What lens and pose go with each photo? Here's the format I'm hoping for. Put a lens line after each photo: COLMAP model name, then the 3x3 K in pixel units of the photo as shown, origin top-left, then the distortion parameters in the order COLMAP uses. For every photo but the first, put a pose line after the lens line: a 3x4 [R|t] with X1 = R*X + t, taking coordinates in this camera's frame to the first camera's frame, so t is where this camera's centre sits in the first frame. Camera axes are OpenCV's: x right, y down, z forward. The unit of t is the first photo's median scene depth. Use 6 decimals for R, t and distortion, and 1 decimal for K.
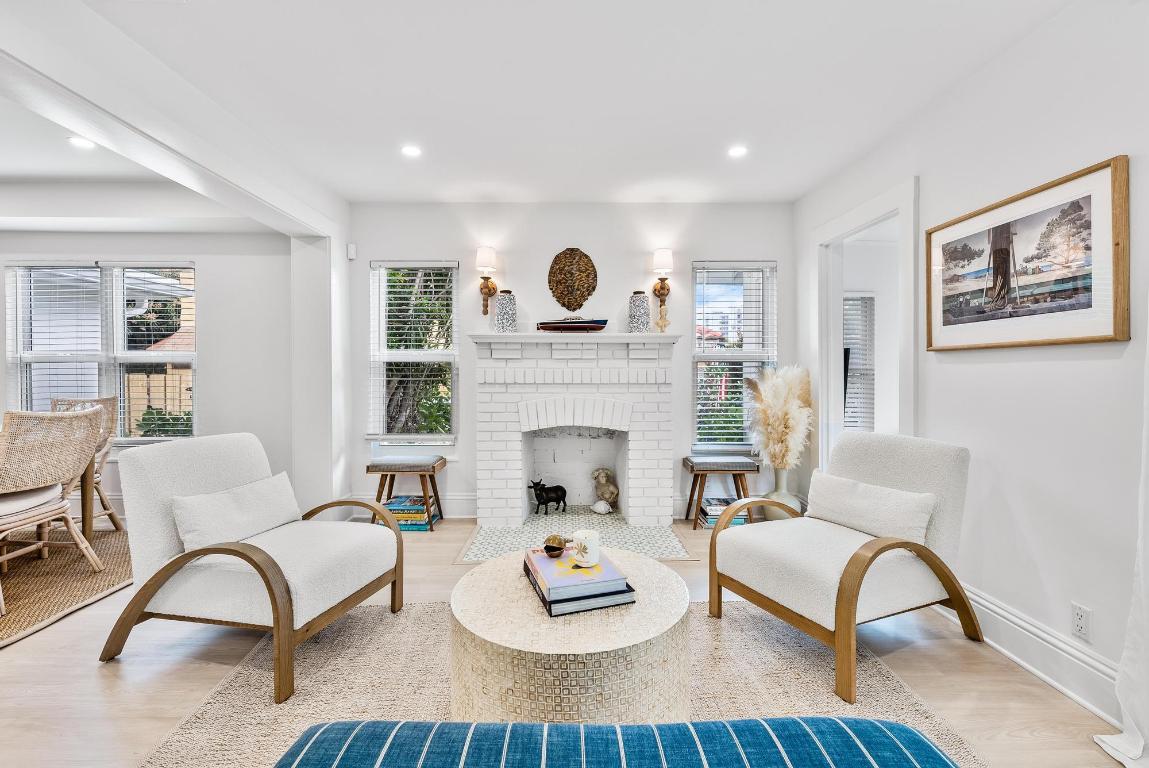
lens RADIAL K [[490.0, 0, 574.7], [0, 490.0, 375.9], [0, 0, 1]] dist [-0.012189, 0.006675]
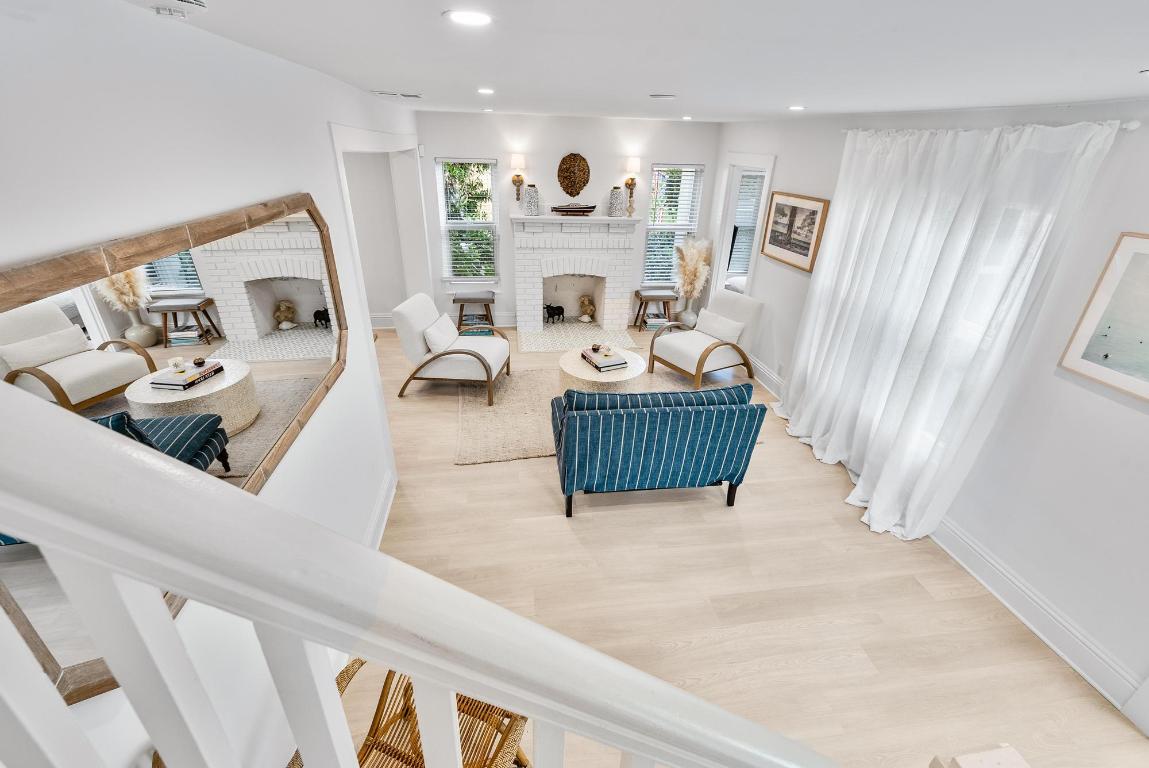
lens RADIAL K [[490.0, 0, 574.7], [0, 490.0, 375.9], [0, 0, 1]] dist [-0.012189, 0.006675]
pose [[0.989849, -0.031117, 0.138675, -0.243164], [-0.030436, 0.906689, 0.420700, -0.285819], [-0.138826, -0.420650, 0.896538, -0.646344]]
